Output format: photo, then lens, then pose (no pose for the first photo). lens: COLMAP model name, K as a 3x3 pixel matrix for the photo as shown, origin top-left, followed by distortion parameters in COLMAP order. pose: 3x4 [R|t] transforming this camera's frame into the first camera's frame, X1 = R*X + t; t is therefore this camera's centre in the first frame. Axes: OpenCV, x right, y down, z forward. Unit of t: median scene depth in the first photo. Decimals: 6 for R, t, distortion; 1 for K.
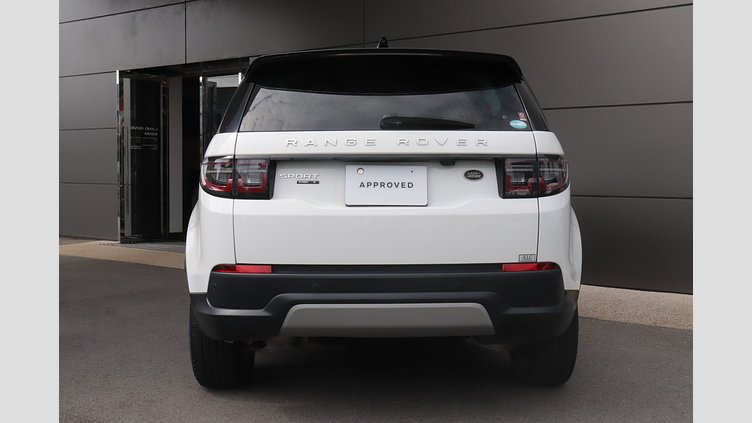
lens RADIAL K [[637.5, 0, 377.8], [0, 637.5, 210.8], [0, 0, 1]] dist [0.001792, 0.000464]
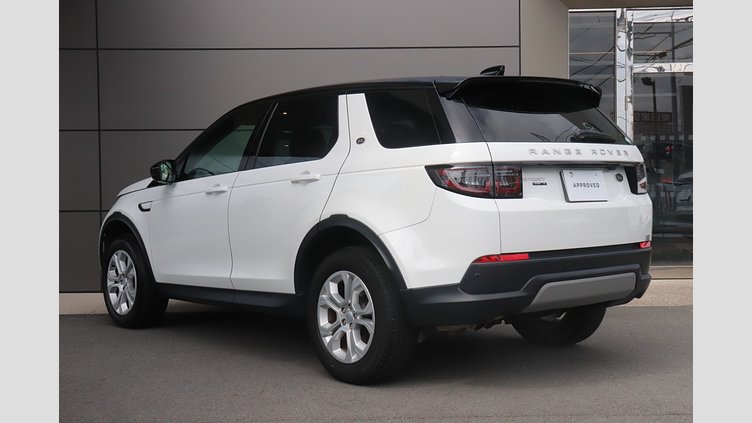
lens RADIAL K [[688.6, 0, 379.9], [0, 688.6, 214.5], [0, 0, 1]] dist [0.005438, 0.000000]
pose [[0.846540, -0.032304, 0.531344, -1.074195], [0.038481, 0.999259, -0.000557, 0.003204], [-0.530932, 0.020918, 0.847156, 0.047018]]
